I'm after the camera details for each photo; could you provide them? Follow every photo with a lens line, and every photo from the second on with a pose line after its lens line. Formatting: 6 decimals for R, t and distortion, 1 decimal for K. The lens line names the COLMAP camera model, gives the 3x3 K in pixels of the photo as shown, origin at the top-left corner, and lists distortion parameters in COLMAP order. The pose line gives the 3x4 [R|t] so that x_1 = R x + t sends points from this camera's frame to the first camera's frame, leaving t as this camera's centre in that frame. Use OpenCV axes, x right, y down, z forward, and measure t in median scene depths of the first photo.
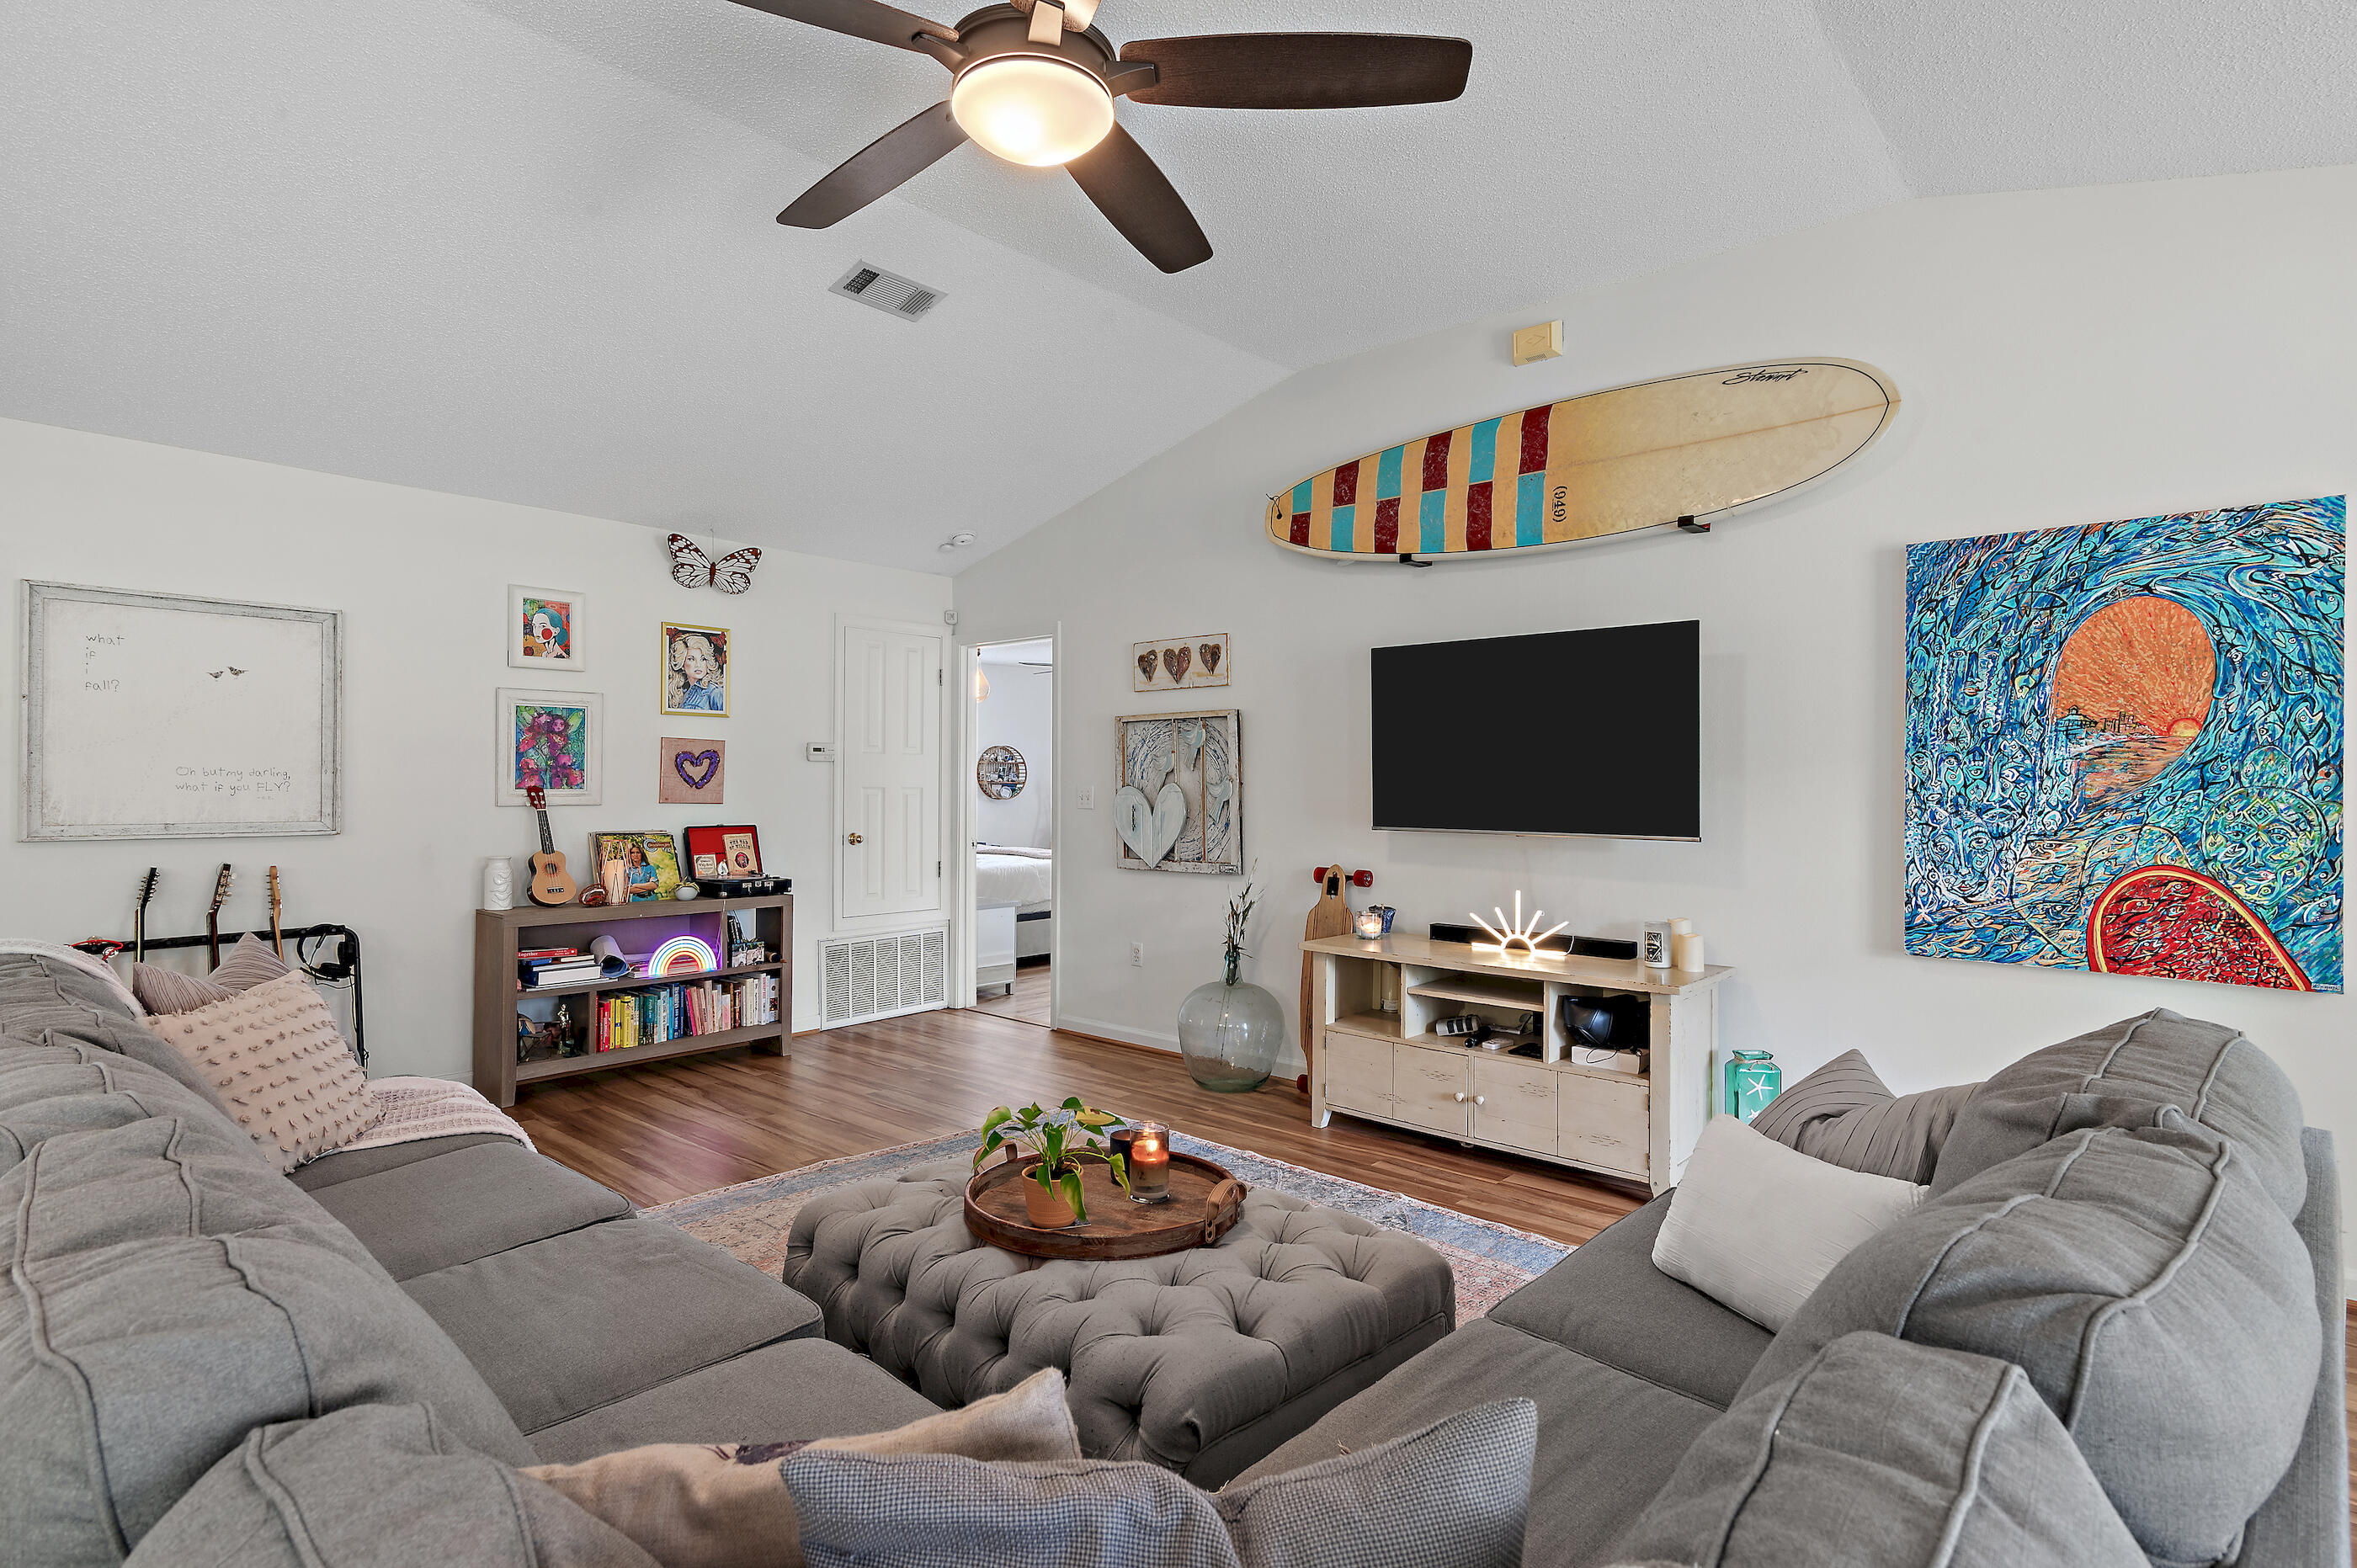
lens RADIAL K [[1177.5, 0, 1178.2], [0, 1177.5, 782.9], [0, 0, 1]] dist [0.010774, 0.005513]
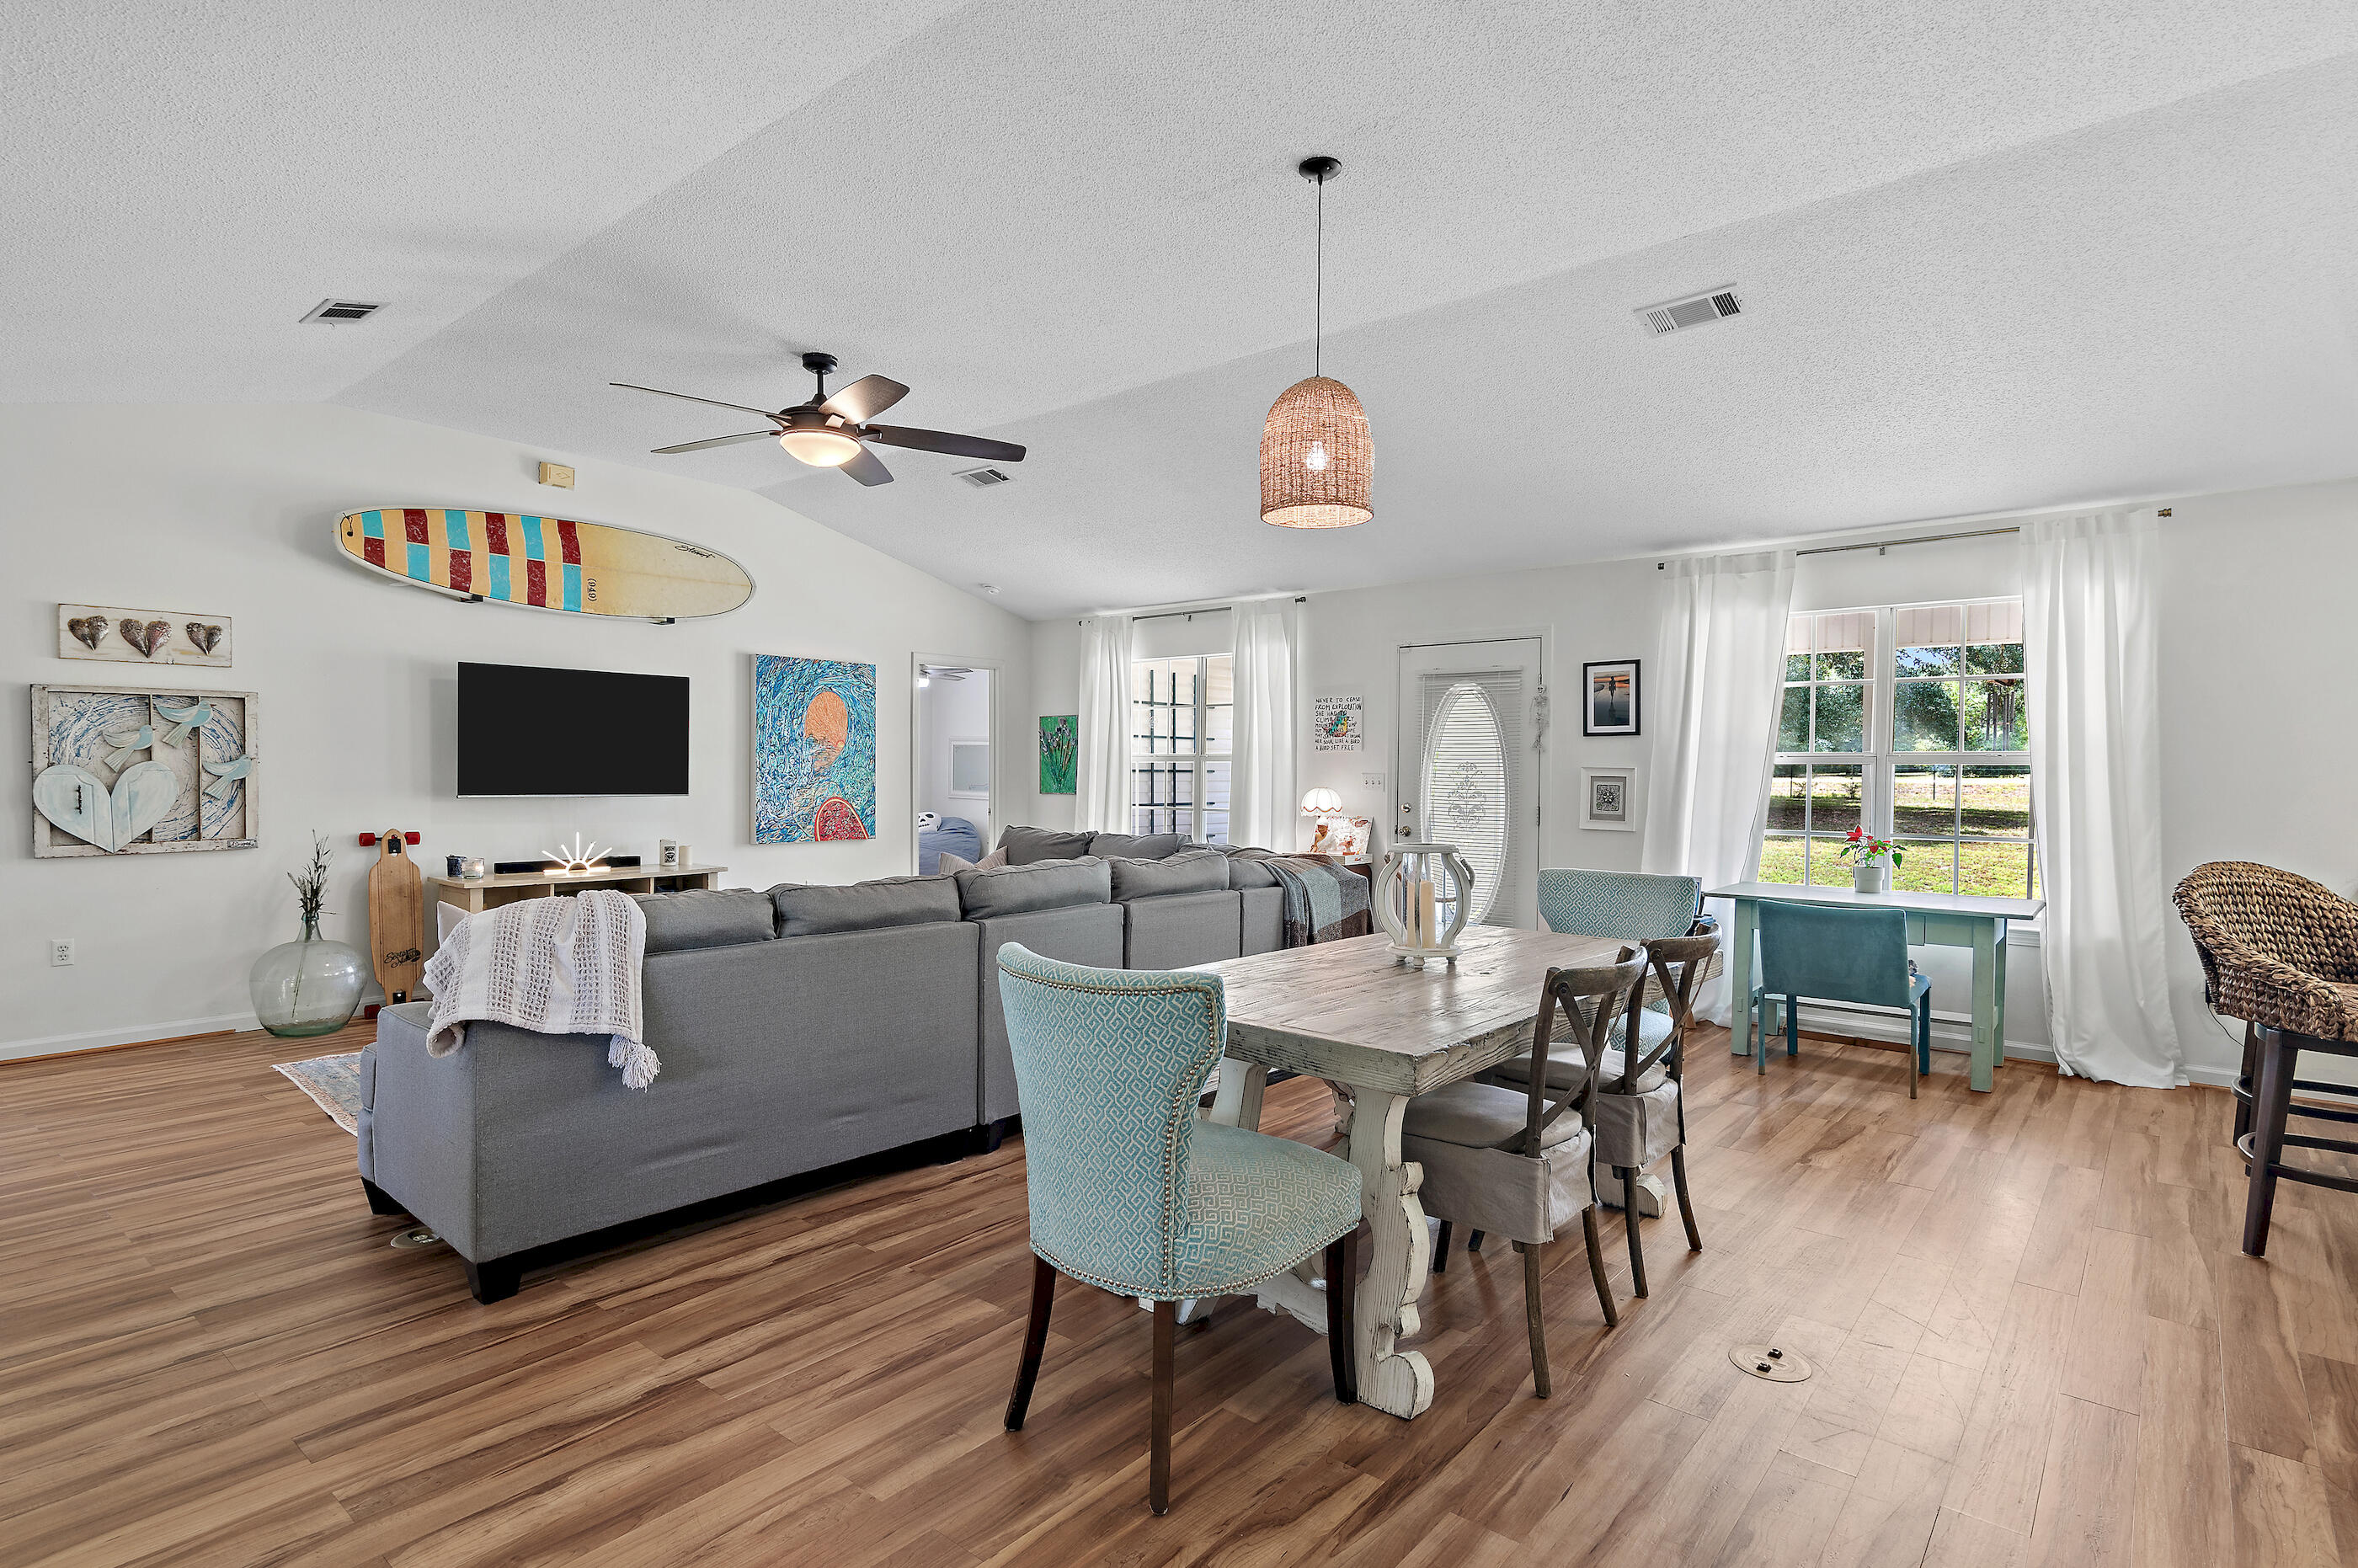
lens RADIAL K [[1178.1, 0, 1185.7], [0, 1178.1, 800.5], [0, 0, 1]] dist [0.010774, 0.005513]
pose [[-0.038114, -0.029681, 0.998832, -1.156258], [-0.006242, 0.999546, 0.029464, -0.002095], [-0.999254, -0.005112, -0.038282, 0.220897]]
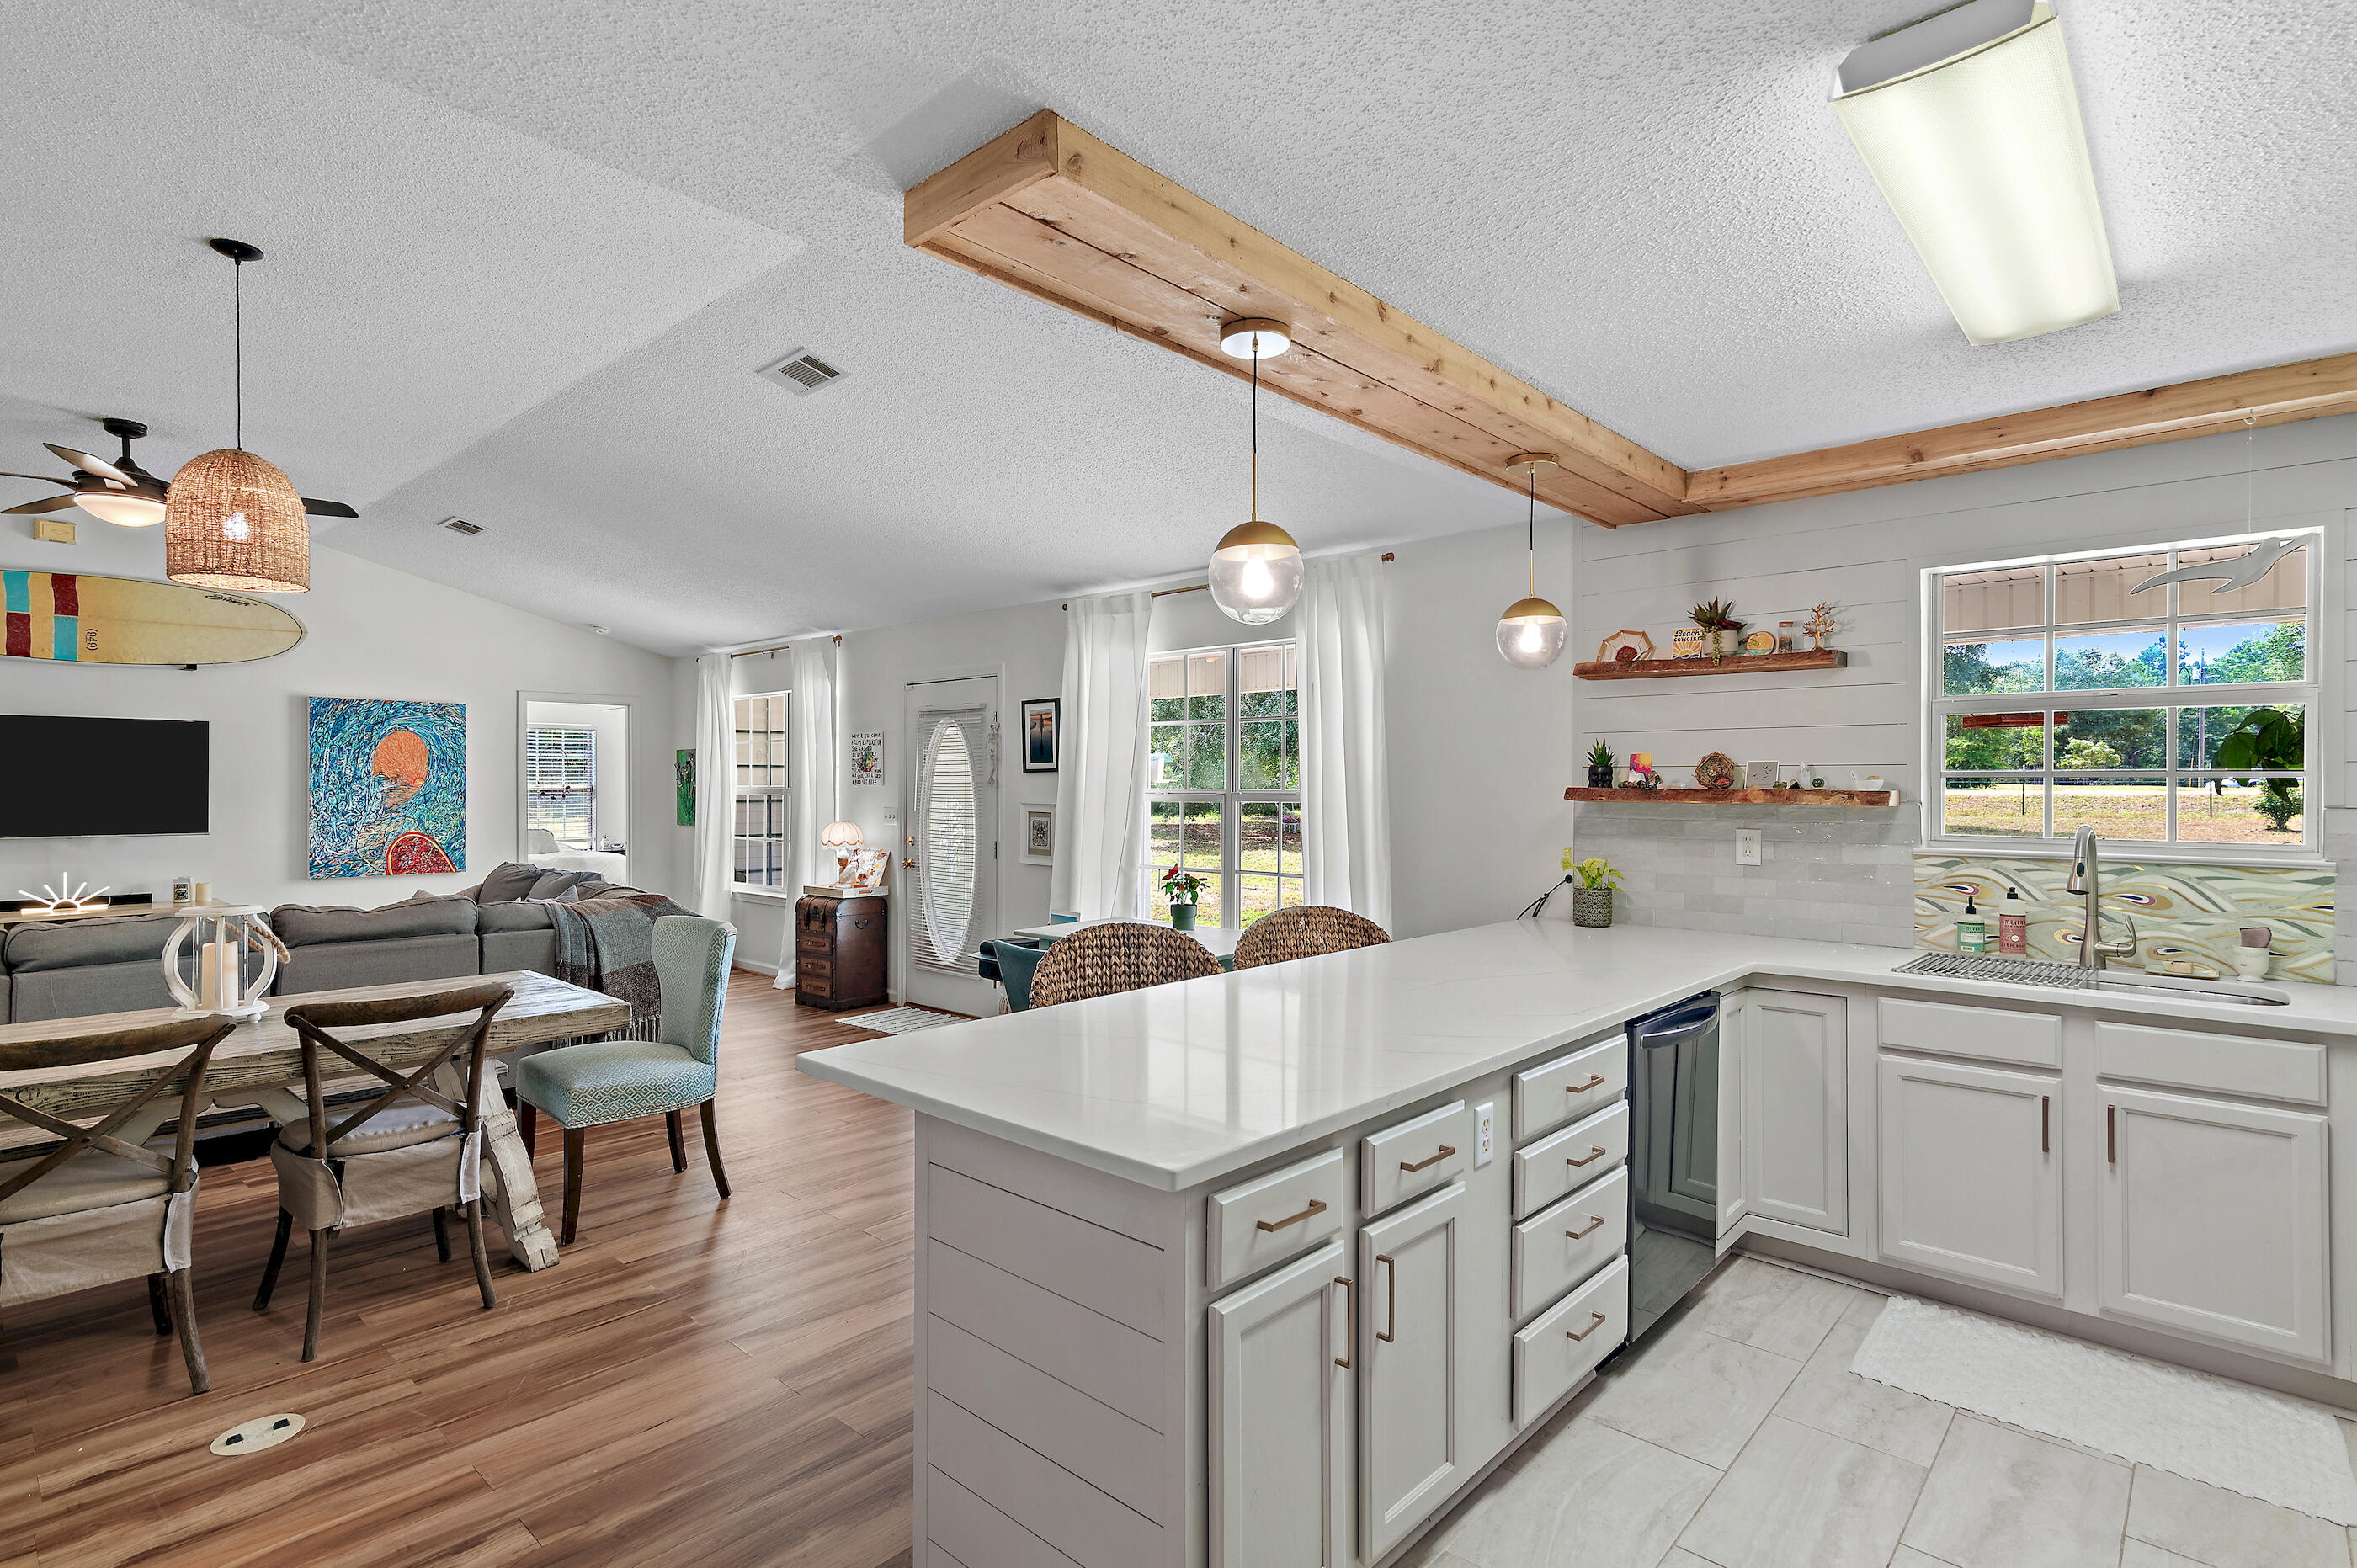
lens RADIAL K [[1177.5, 0, 1182.7], [0, 1177.5, 781.0], [0, 0, 1]] dist [0.010774, 0.005513]
pose [[0.018277, -0.001983, 0.999831, -1.173480], [0.000649, 0.999998, 0.001972, -0.032689], [-0.999833, 0.000613, 0.018278, -0.506362]]
